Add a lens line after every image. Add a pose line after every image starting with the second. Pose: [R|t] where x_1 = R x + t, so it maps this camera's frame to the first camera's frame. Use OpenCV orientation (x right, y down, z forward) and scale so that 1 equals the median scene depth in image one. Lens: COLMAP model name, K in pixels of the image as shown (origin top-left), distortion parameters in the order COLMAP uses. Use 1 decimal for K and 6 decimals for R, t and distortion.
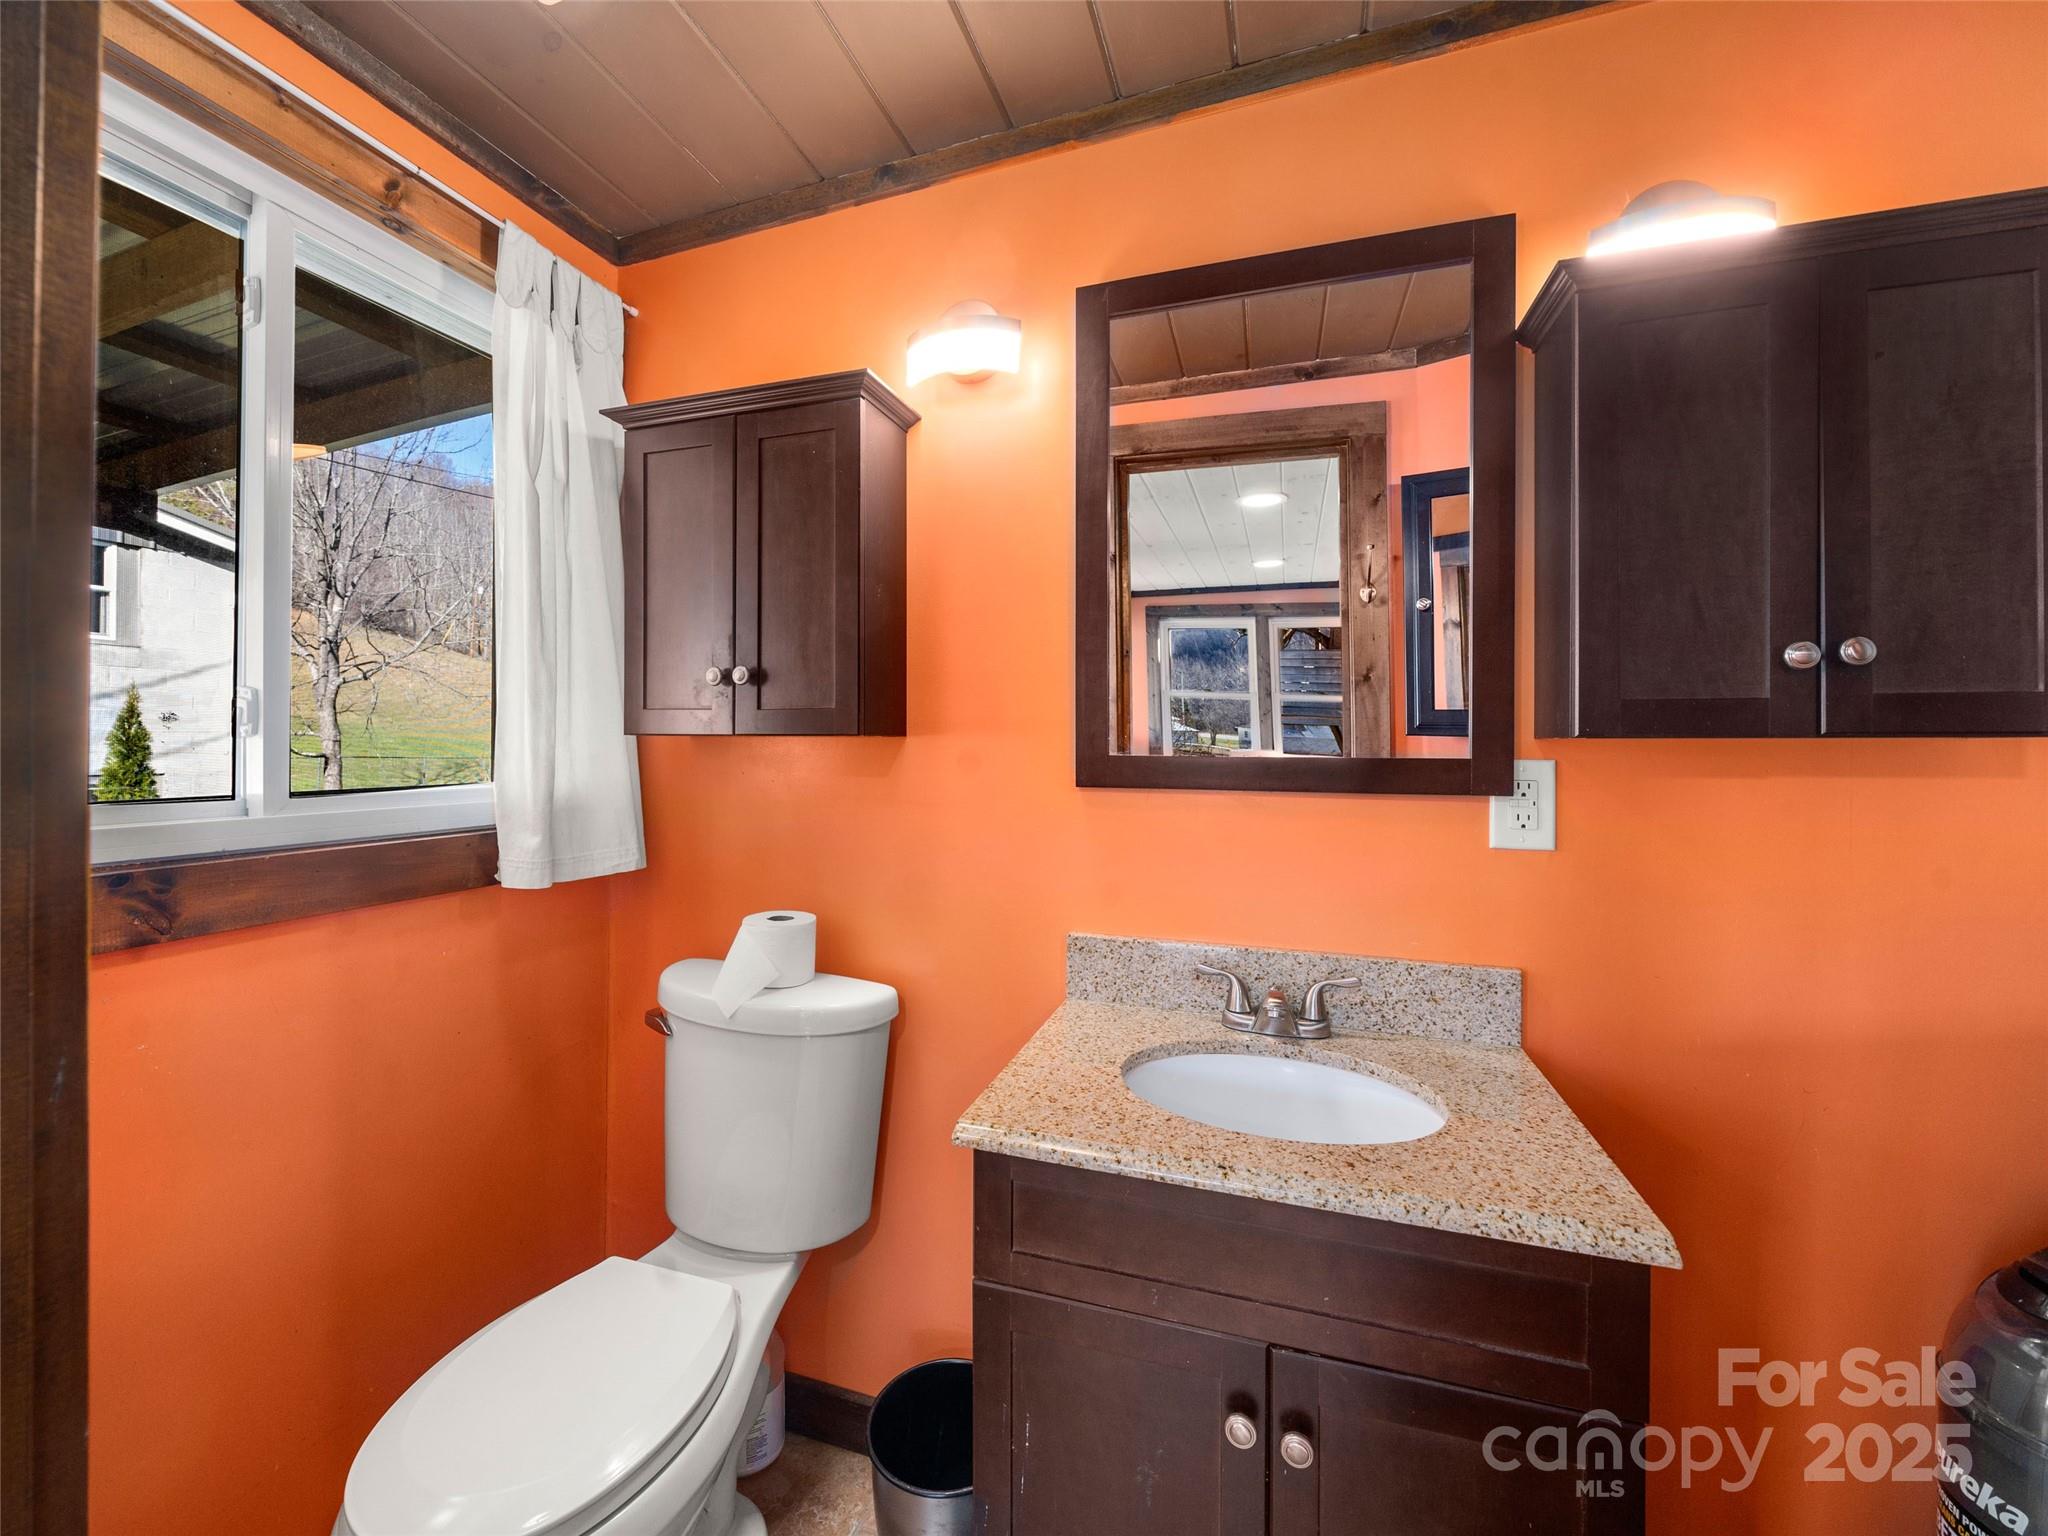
lens RADIAL K [[806.3, 0, 1017.9], [0, 806.3, 754.1], [0, 0, 1]] dist [-0.008834, 0.000113]
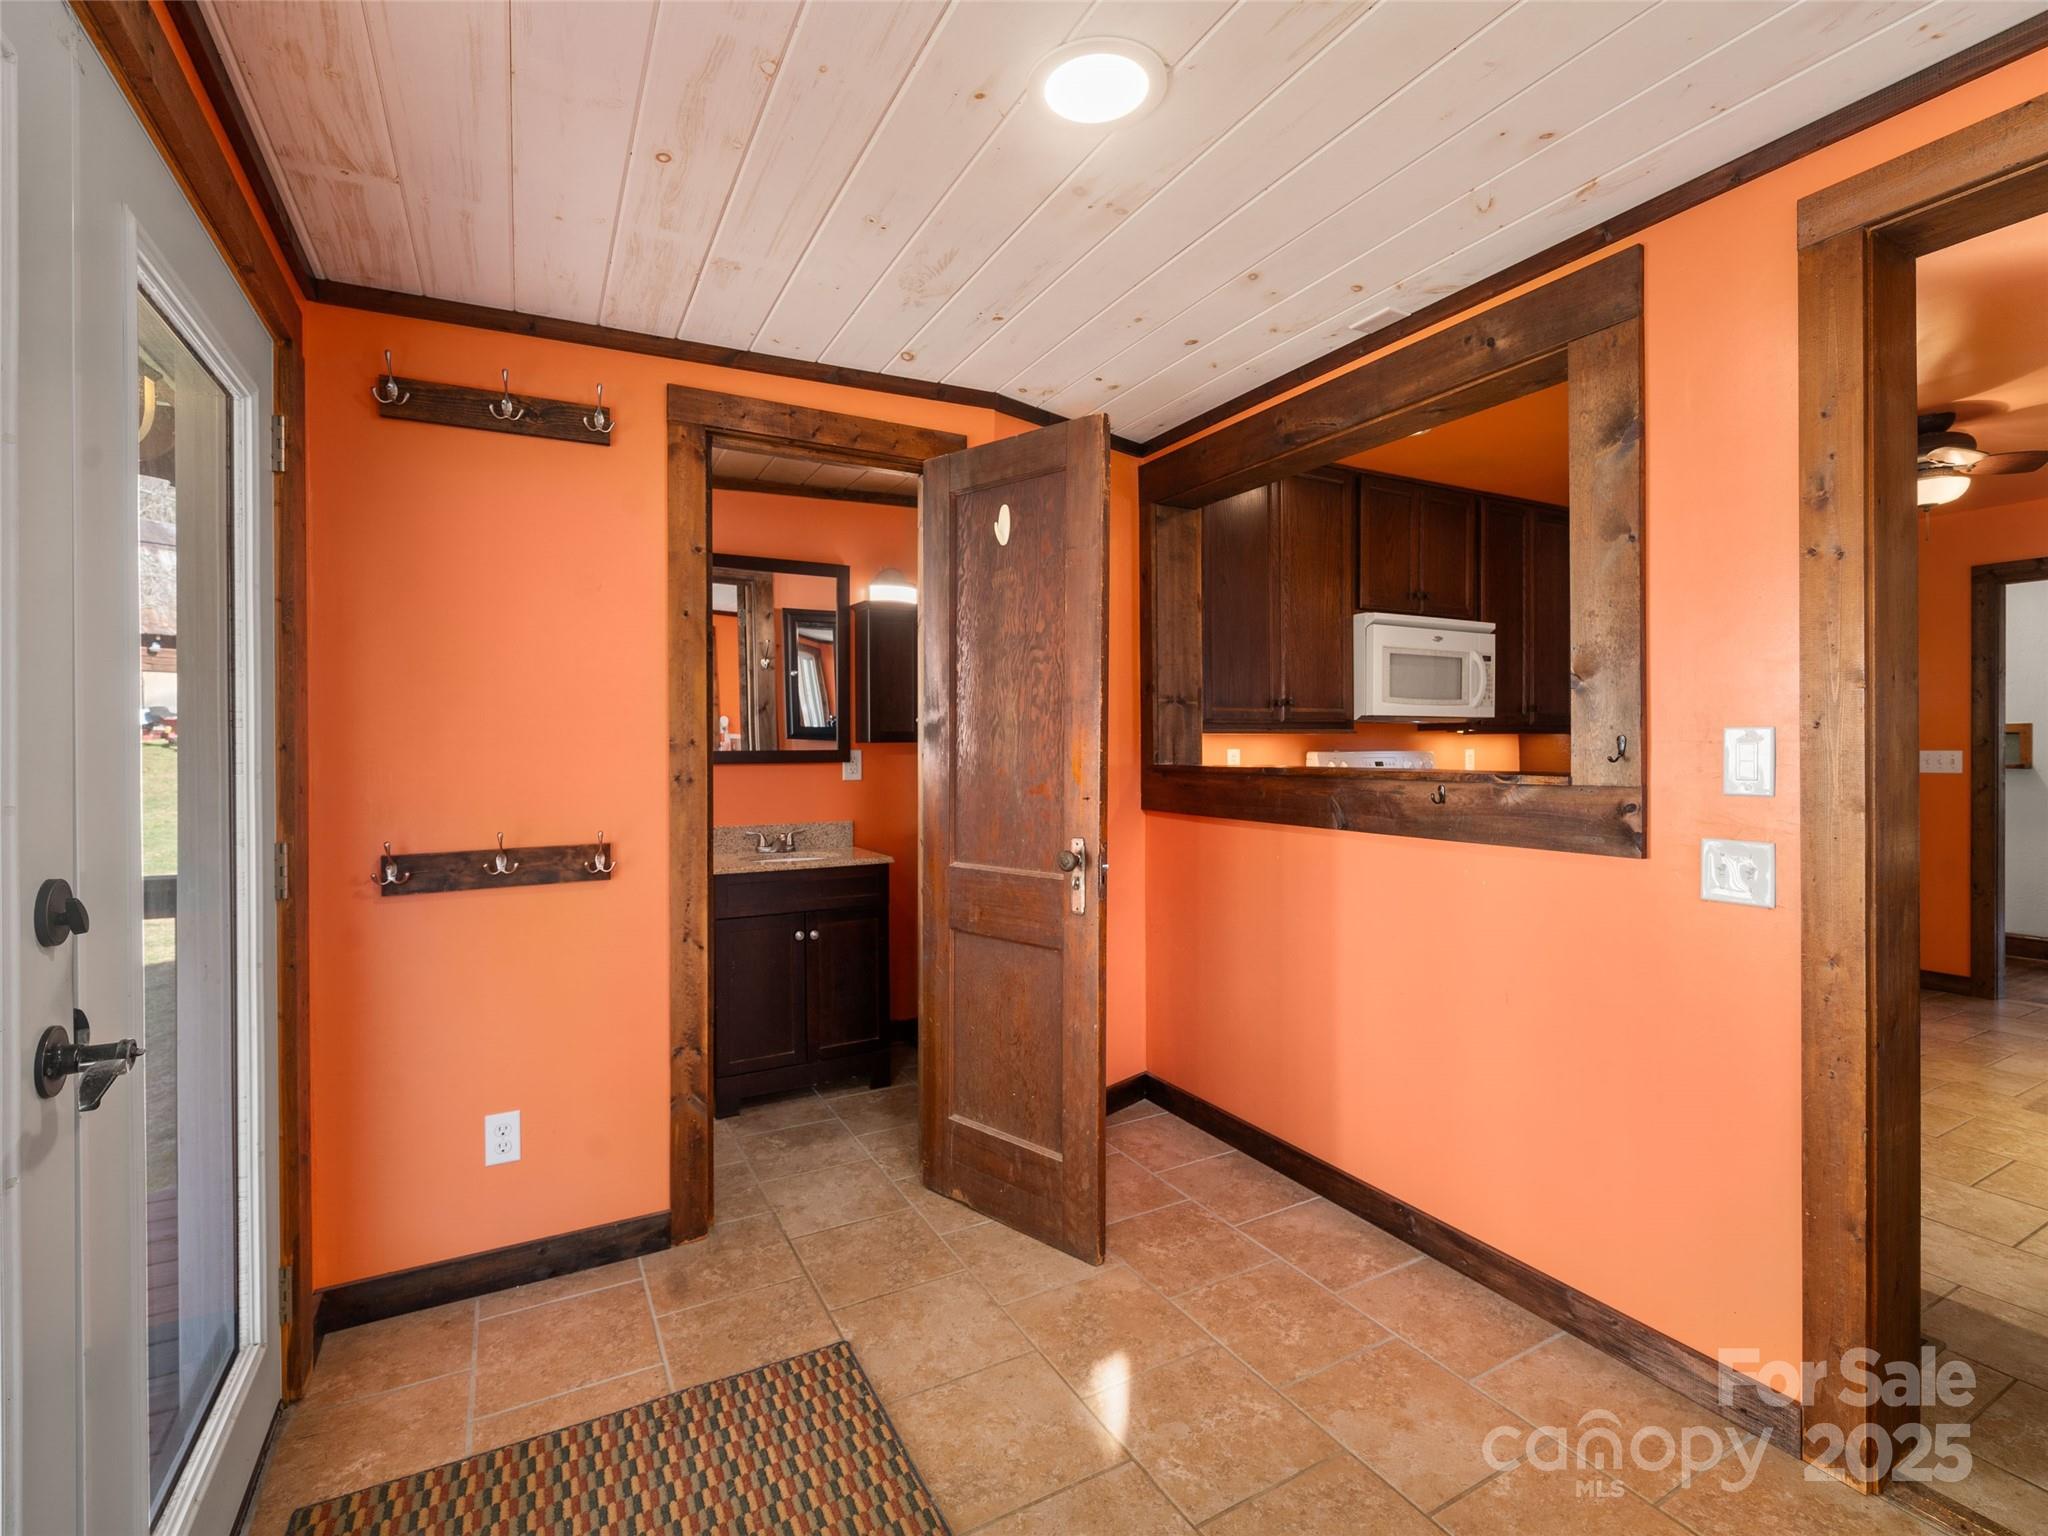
lens RADIAL K [[930.6, 0, 1020.5], [0, 930.6, 756.3], [0, 0, 1]] dist [-0.000172, -0.000003]
pose [[0.685185, -0.008274, 0.728322, -1.441944], [0.002314, 0.999955, 0.009183, 0.000071], [-0.728366, -0.004606, 0.685173, -1.796352]]
